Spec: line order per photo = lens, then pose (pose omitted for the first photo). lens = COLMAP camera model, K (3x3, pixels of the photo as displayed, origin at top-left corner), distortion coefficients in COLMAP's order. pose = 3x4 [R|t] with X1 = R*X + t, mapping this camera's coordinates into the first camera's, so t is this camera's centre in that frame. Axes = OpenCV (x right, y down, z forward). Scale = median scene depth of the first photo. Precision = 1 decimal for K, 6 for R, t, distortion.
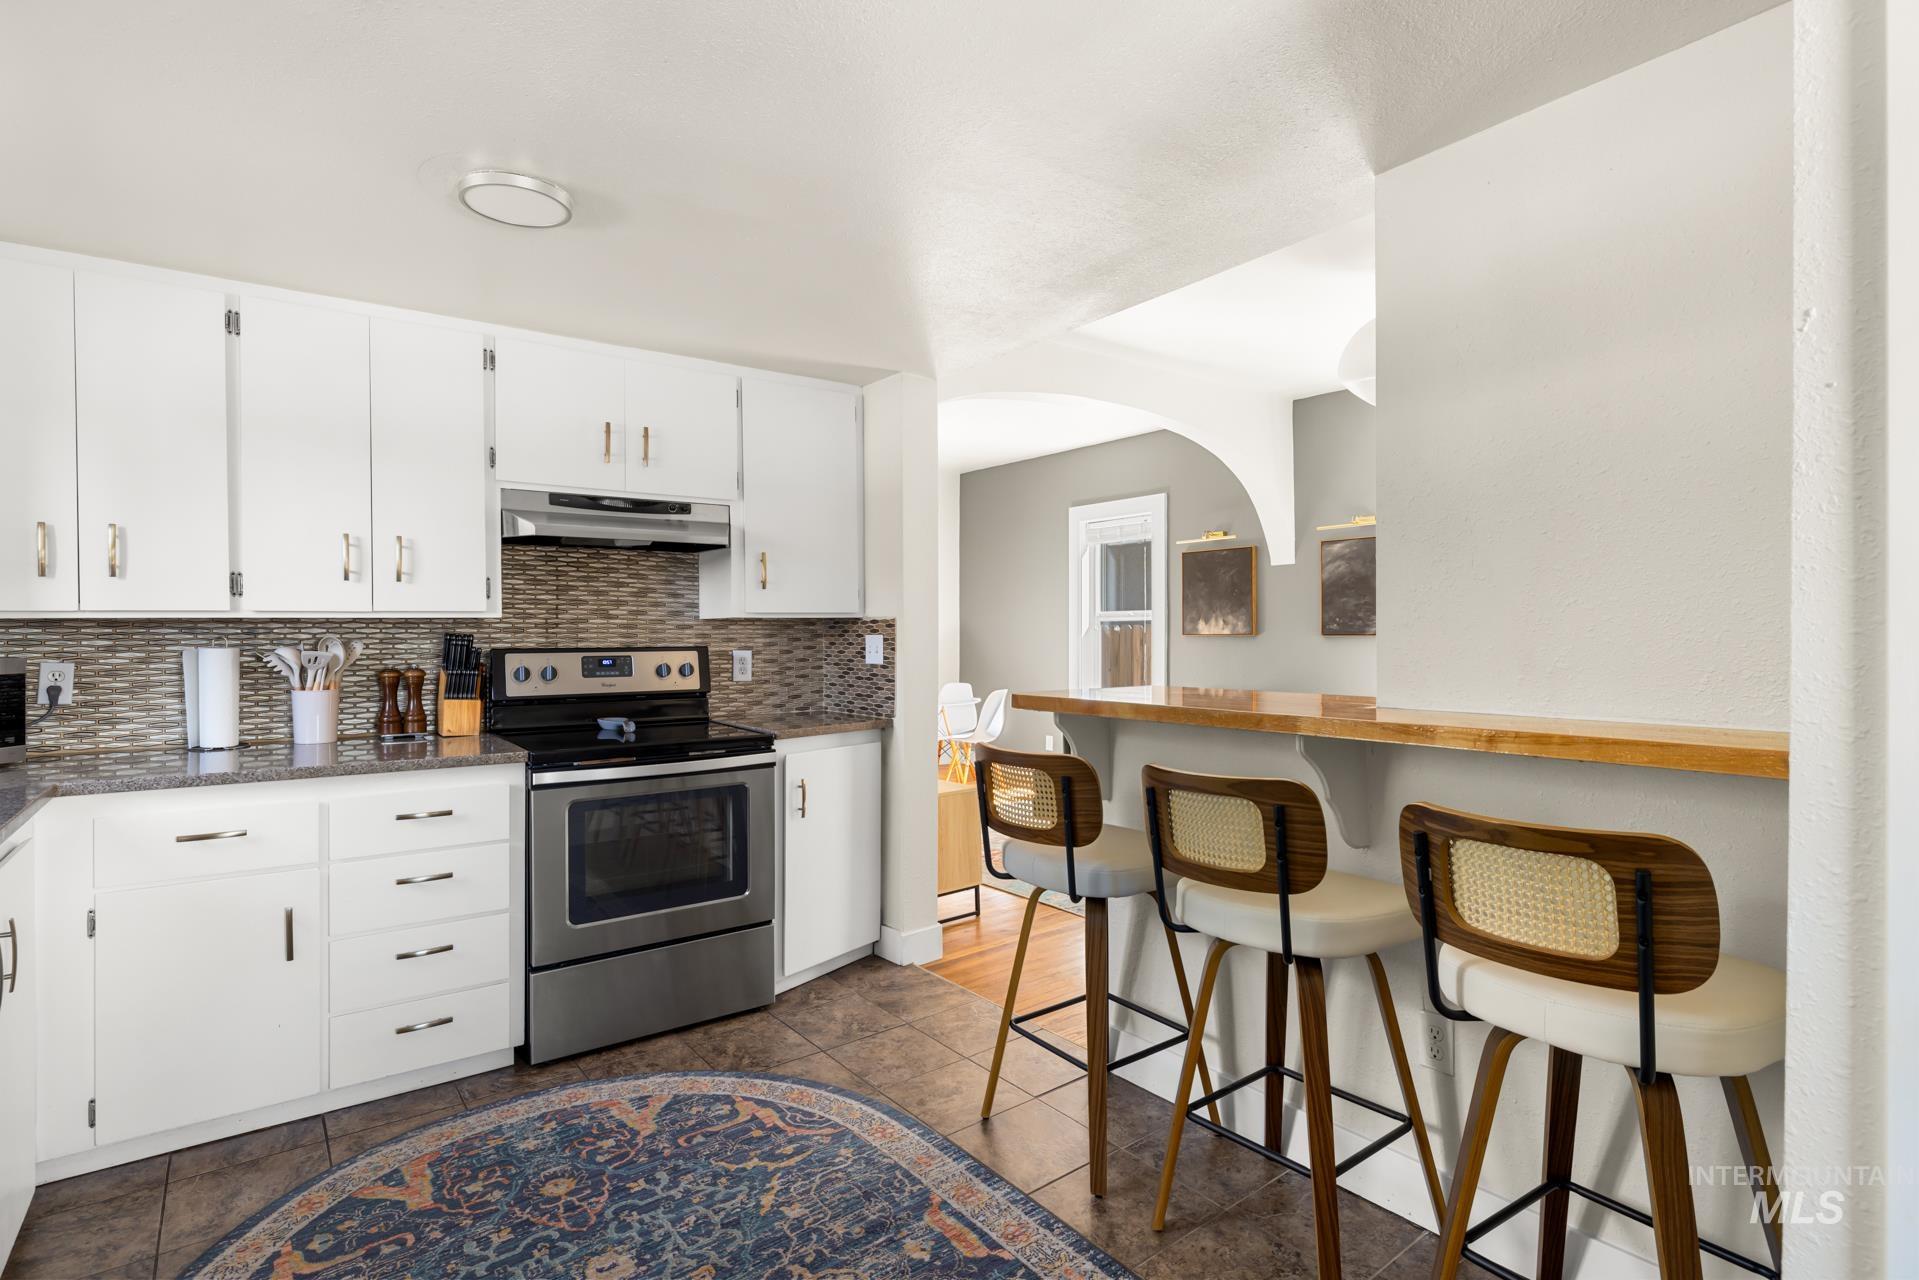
lens RADIAL K [[956.1, 0, 951.7], [0, 956.1, 609.8], [0, 0, 1]] dist [0.000452, -0.000290]
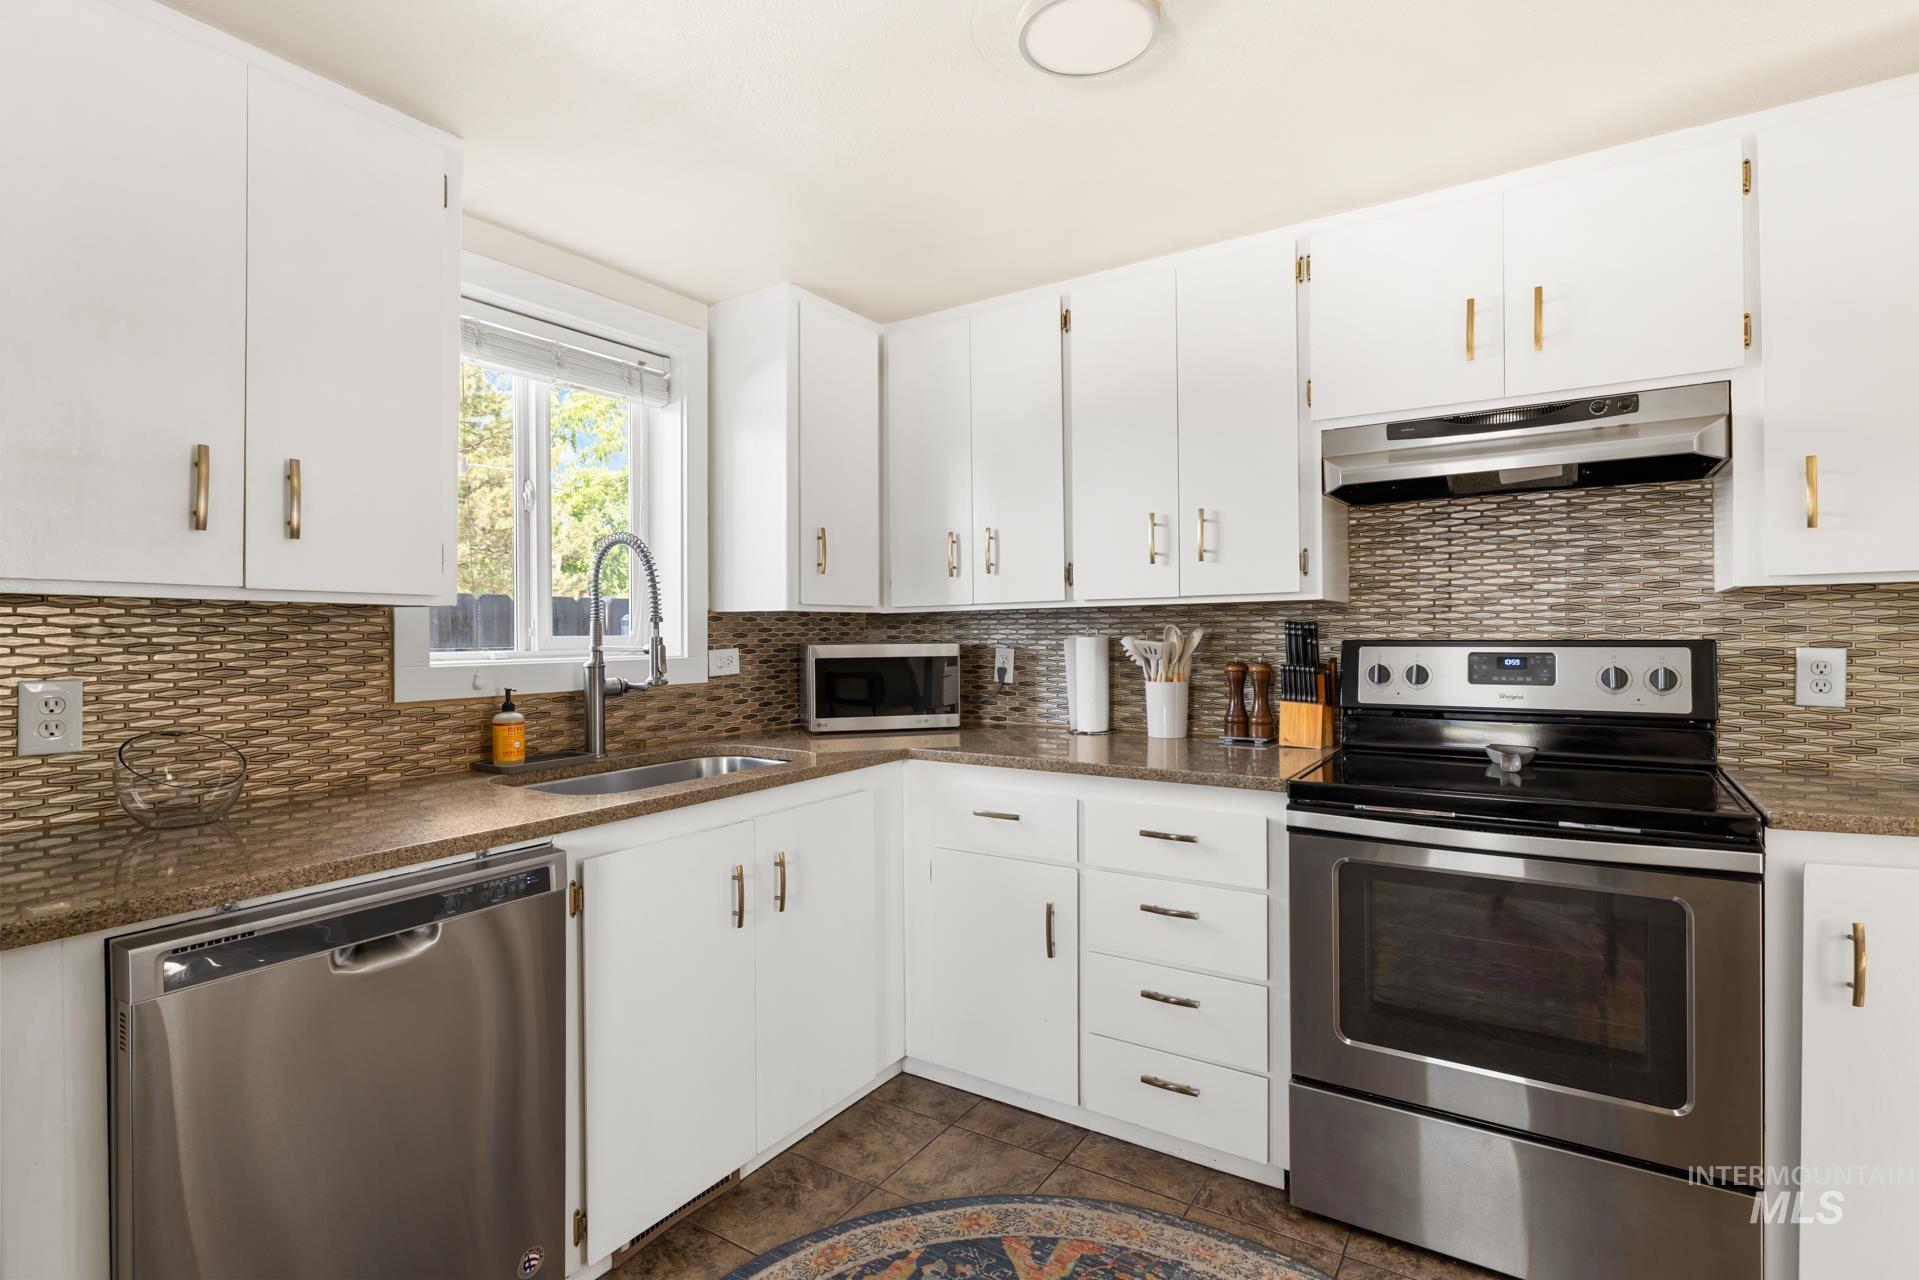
lens RADIAL K [[931.3, 0, 947.6], [0, 931.3, 630.9], [0, 0, 1]] dist [-0.005519, 0.000000]
pose [[0.338580, -0.002482, -0.940934, 0.136441], [0.027107, 0.999607, 0.007118, 0.021268], [0.940547, -0.027916, 0.338514, 0.494006]]
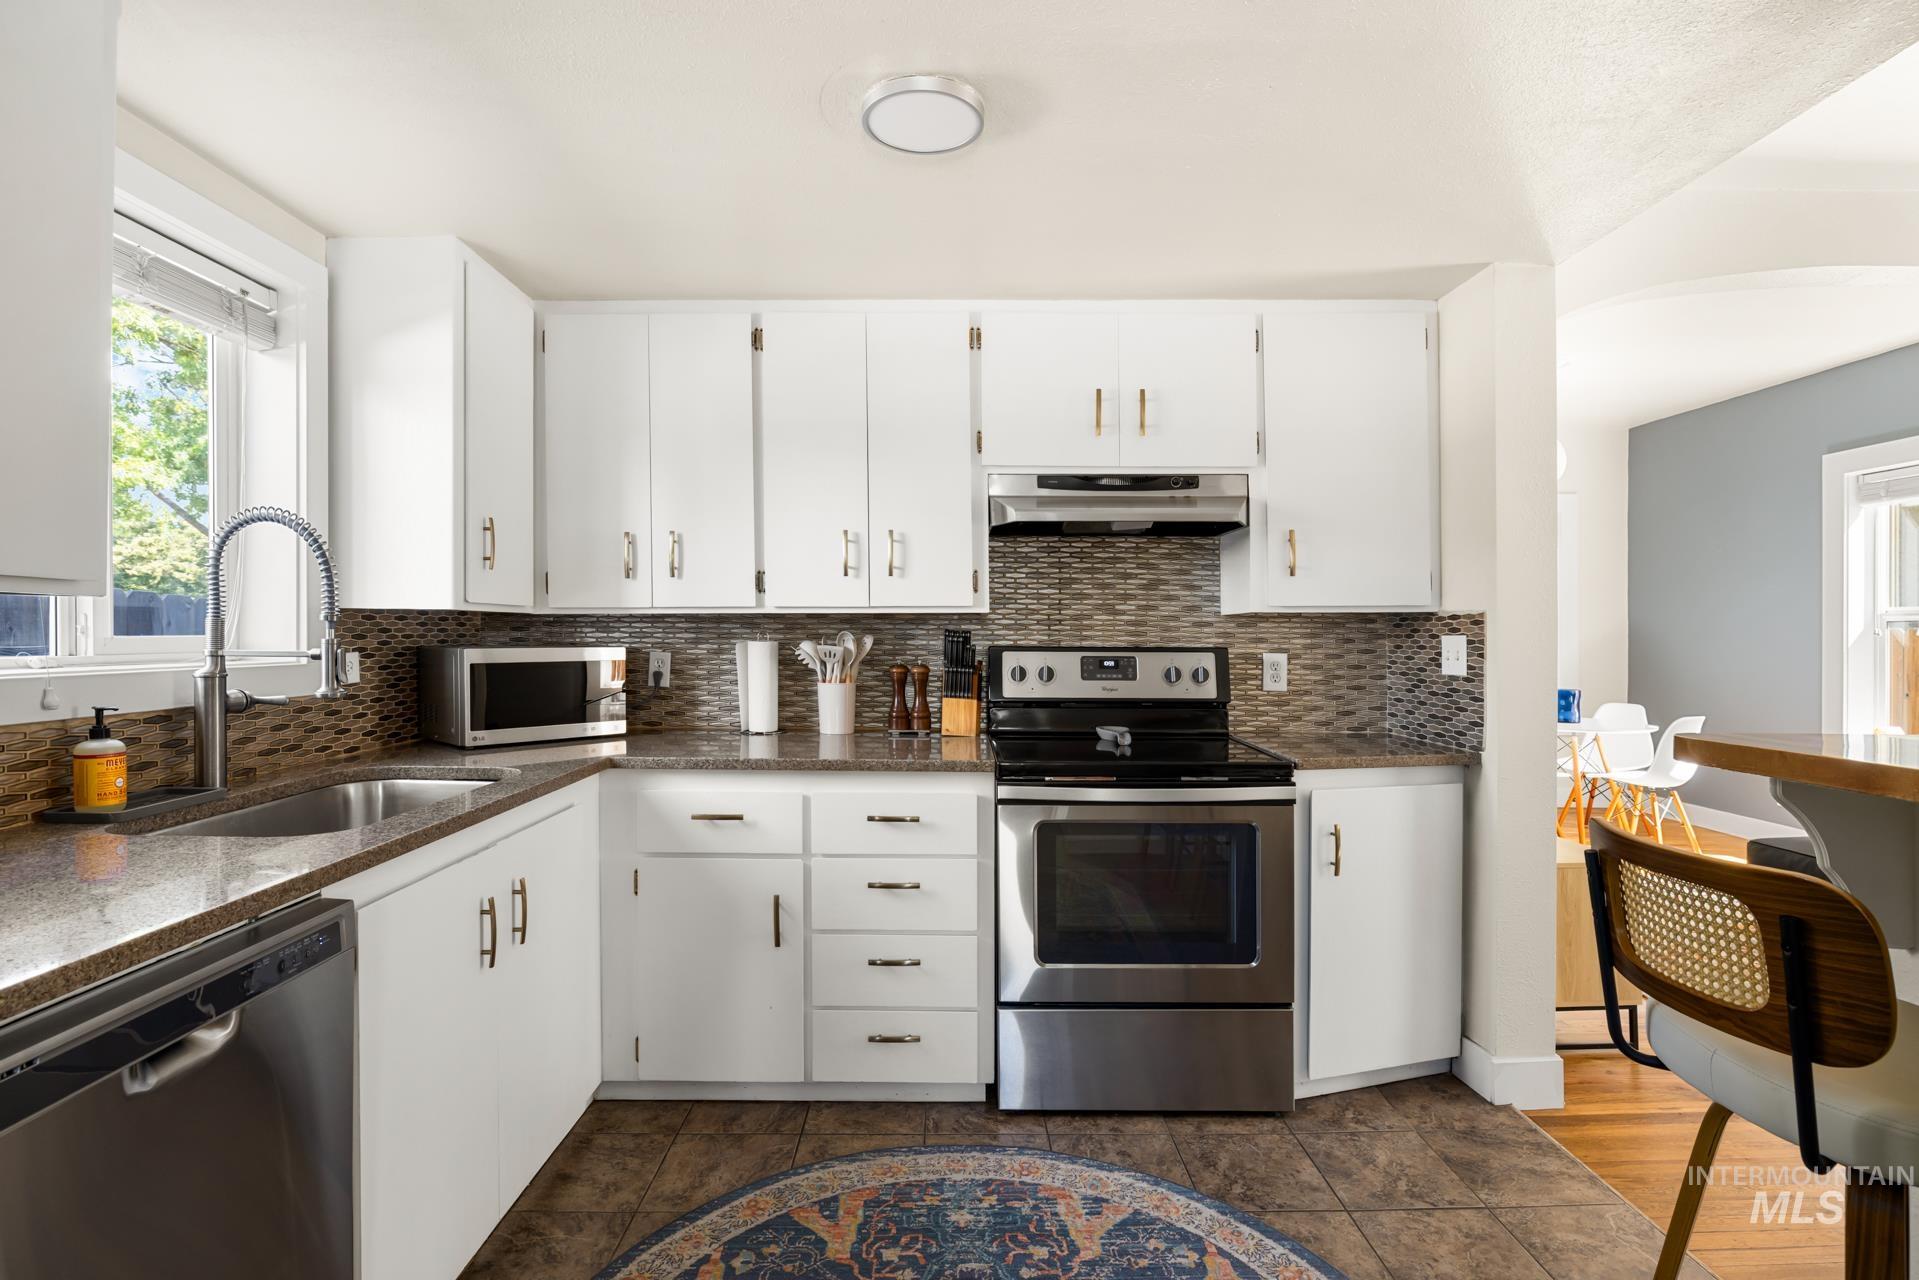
lens RADIAL K [[931.3, 0, 946.7], [0, 931.3, 622.1], [0, 0, 1]] dist [-0.005519, 0.000000]
pose [[0.803307, -0.000564, -0.595566, 0.039420], [0.006003, 0.999956, 0.007149, 0.011081], [0.595536, -0.009318, 0.803275, 0.259797]]
